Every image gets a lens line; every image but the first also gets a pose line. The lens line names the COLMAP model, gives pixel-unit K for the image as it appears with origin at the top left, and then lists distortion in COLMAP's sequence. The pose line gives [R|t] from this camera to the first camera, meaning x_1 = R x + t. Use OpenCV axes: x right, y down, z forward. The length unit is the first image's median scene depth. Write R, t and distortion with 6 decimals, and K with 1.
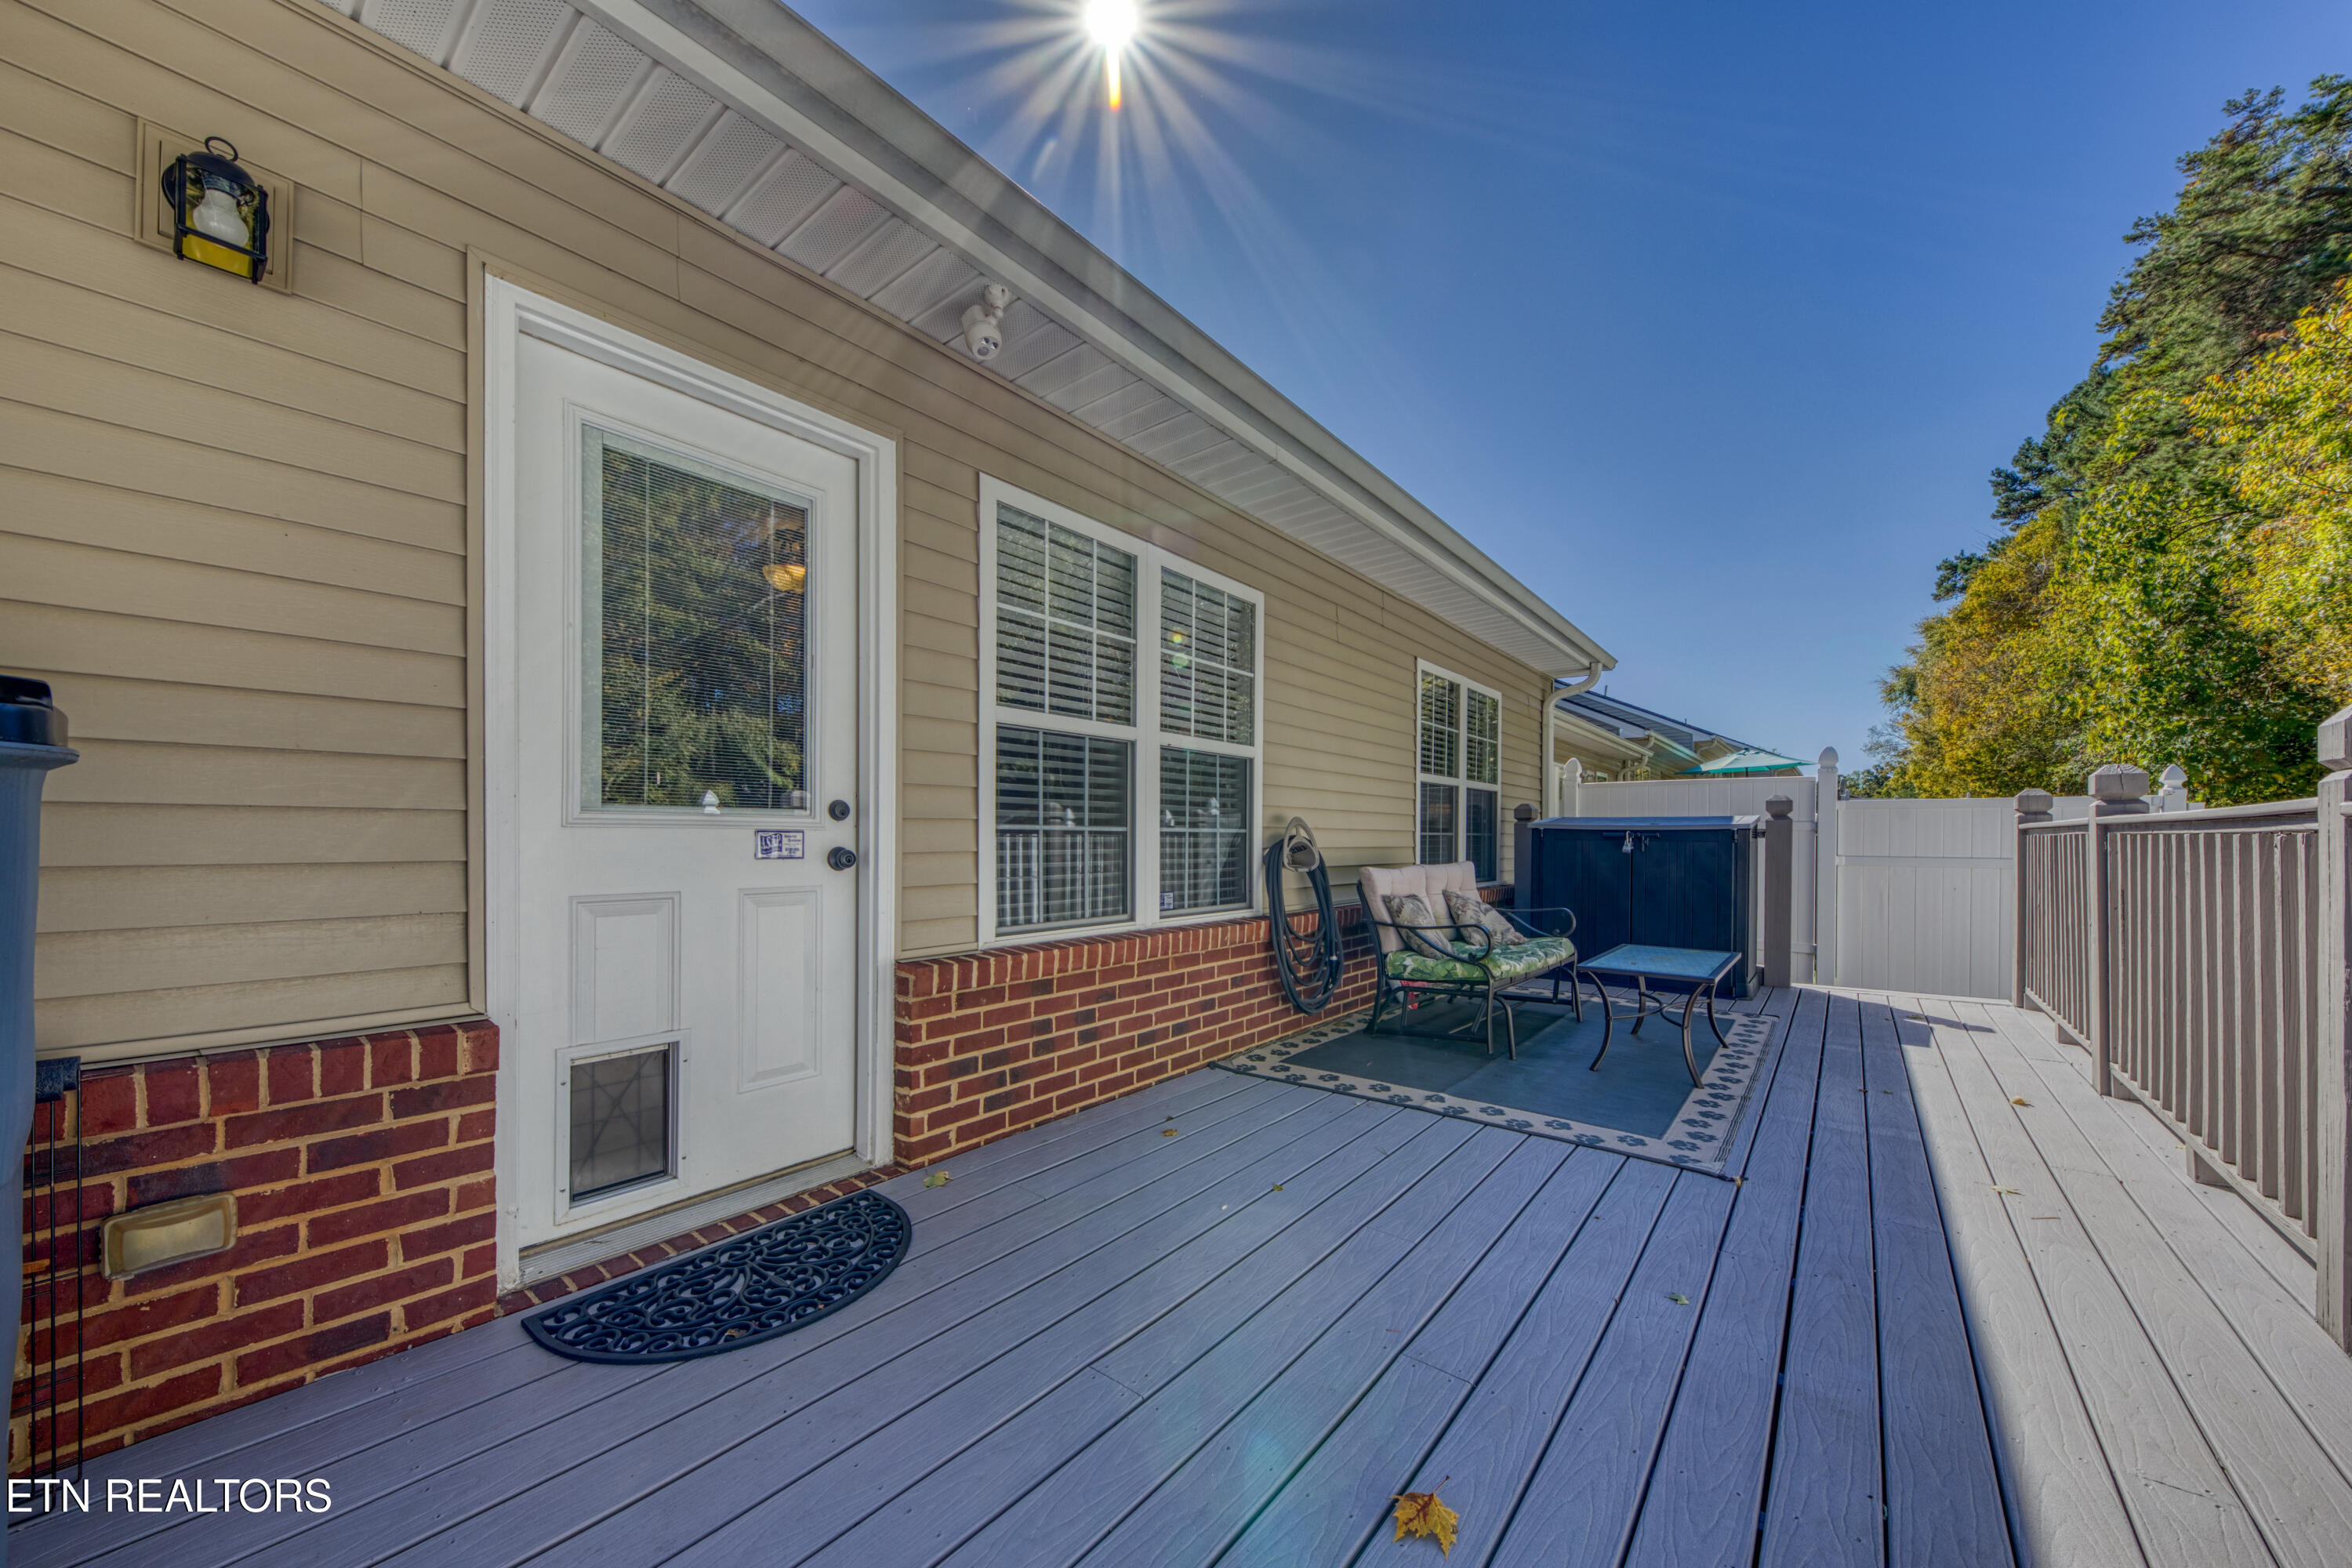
lens RADIAL K [[818.6, 0, 1223.0], [0, 818.6, 840.6], [0, 0, 1]] dist [0.012937, -0.003679]
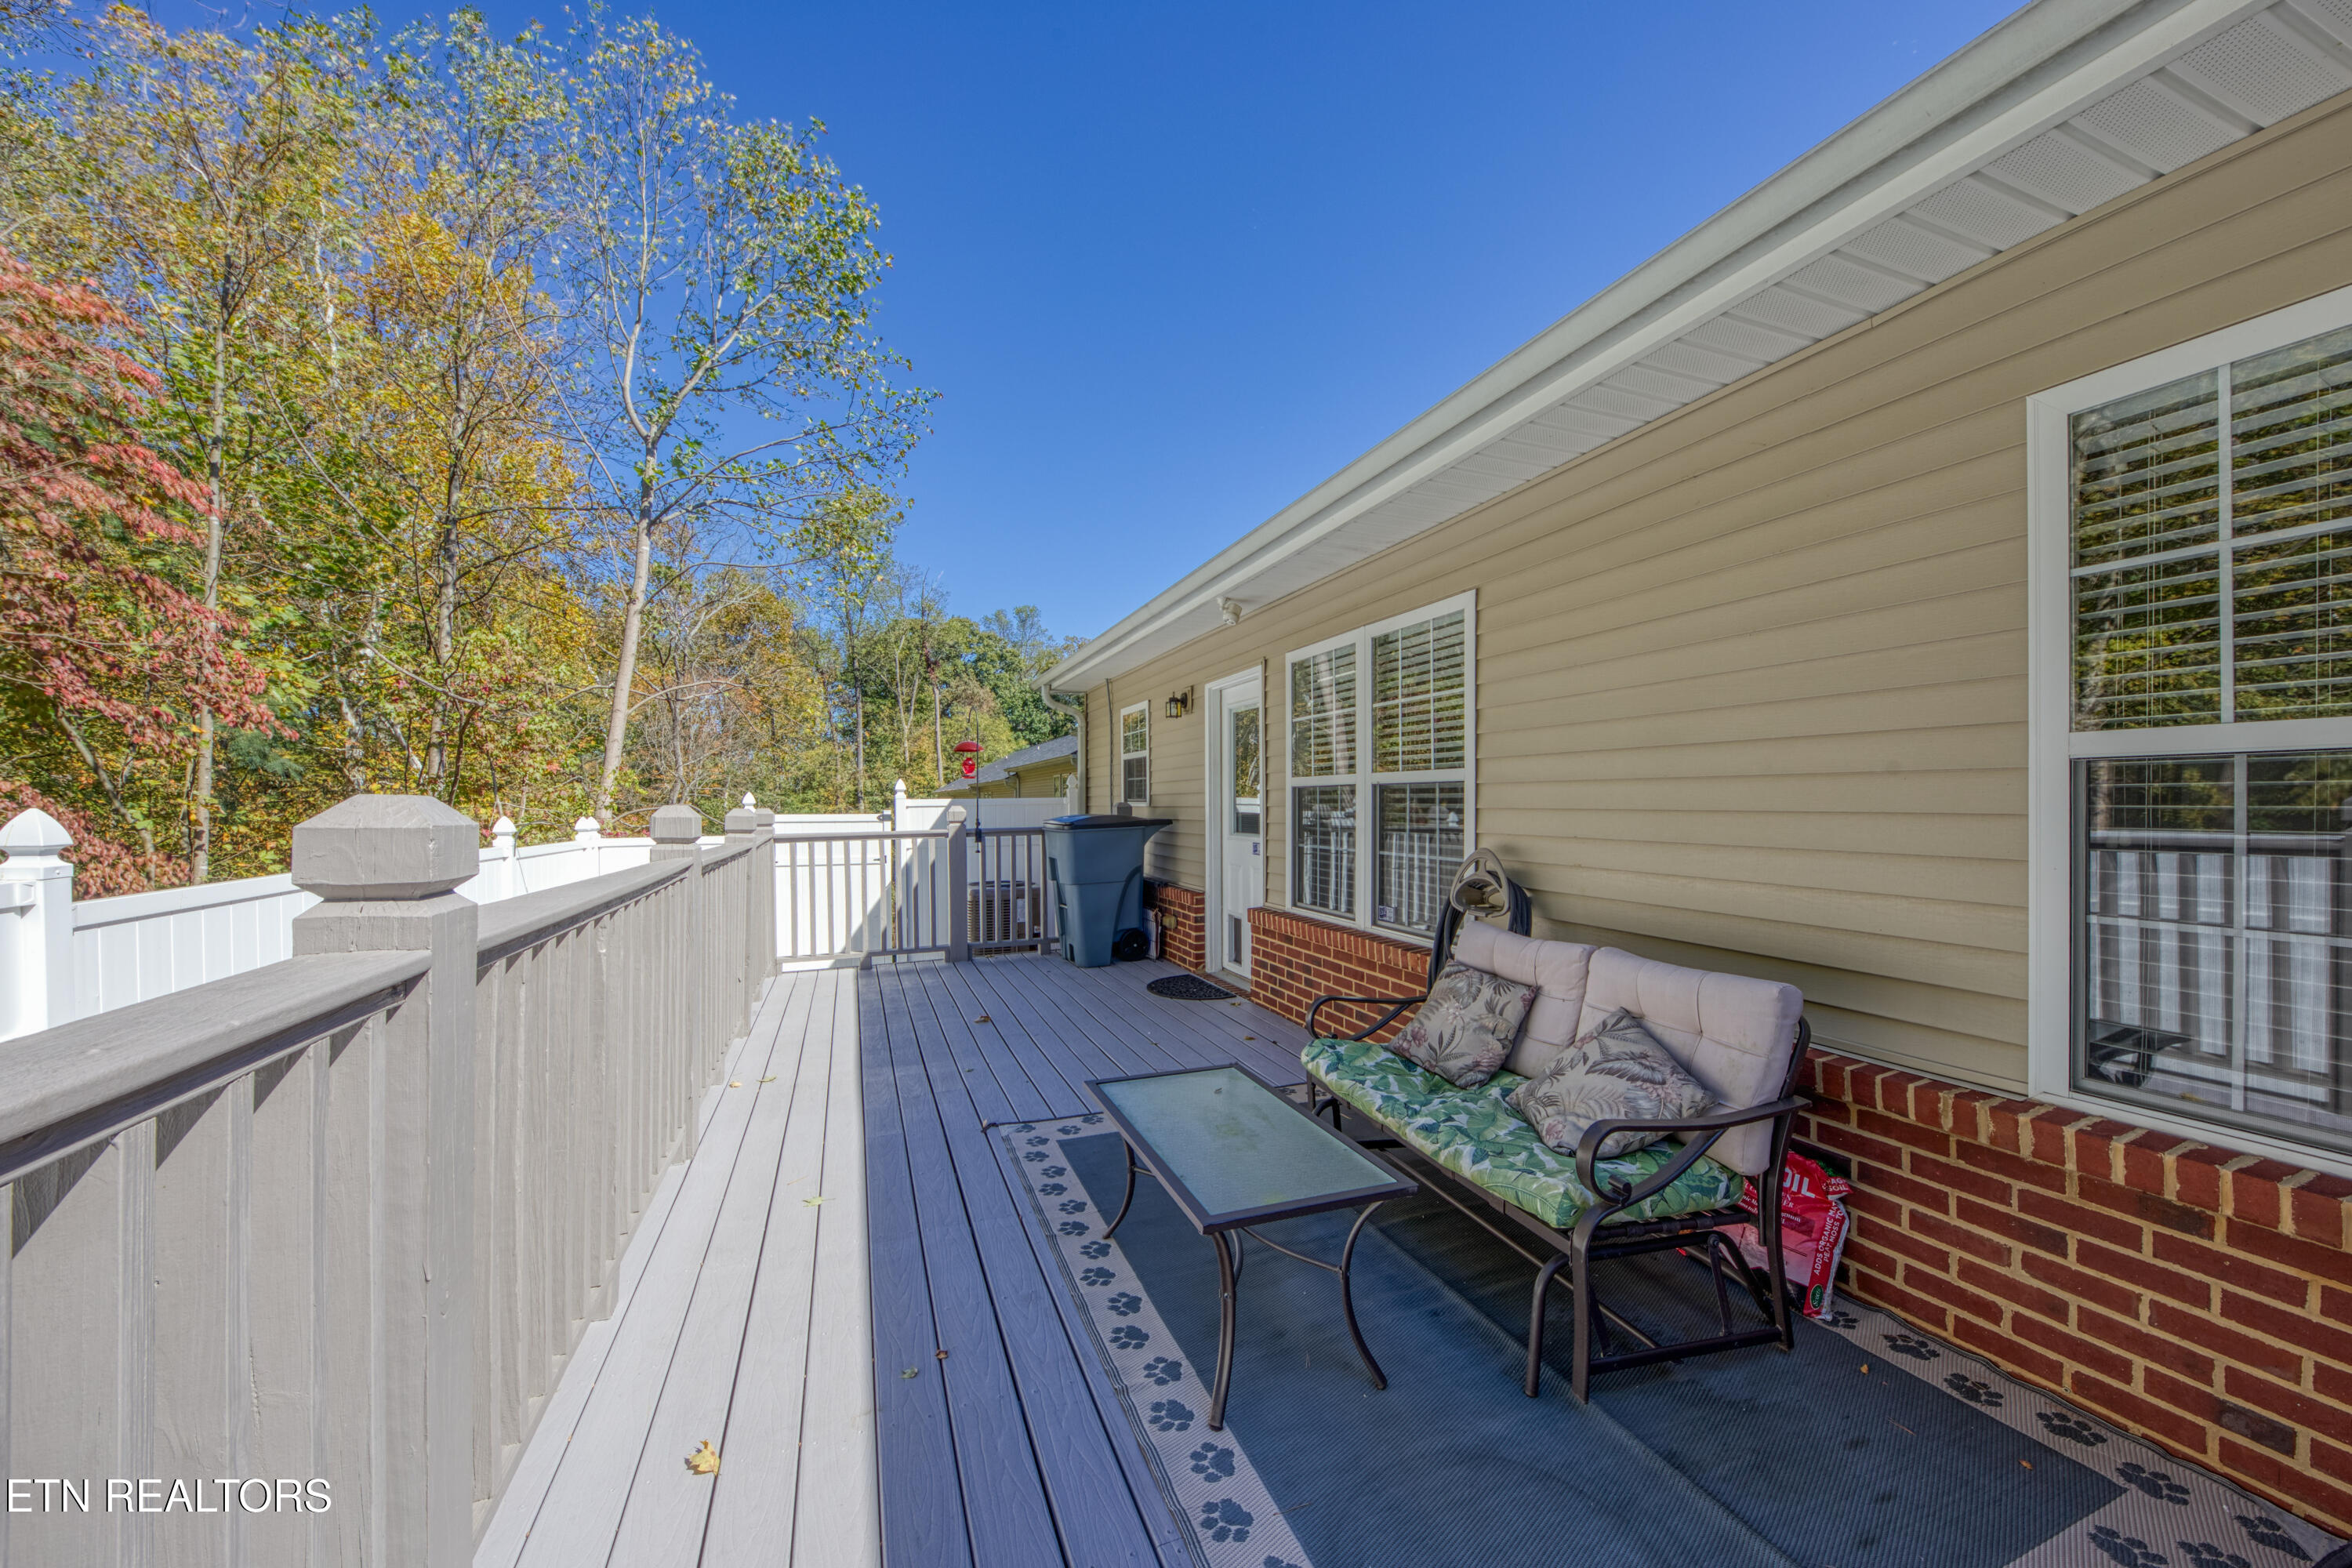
lens RADIAL K [[818.6, 0, 1169.5], [0, 818.6, 803.1], [0, 0, 1]] dist [0.012937, -0.003679]
pose [[-0.525213, -0.000114, -0.850971, 1.276112], [0.010846, 0.999918, -0.006828, -0.095004], [0.850901, -0.012815, -0.525169, 1.555087]]
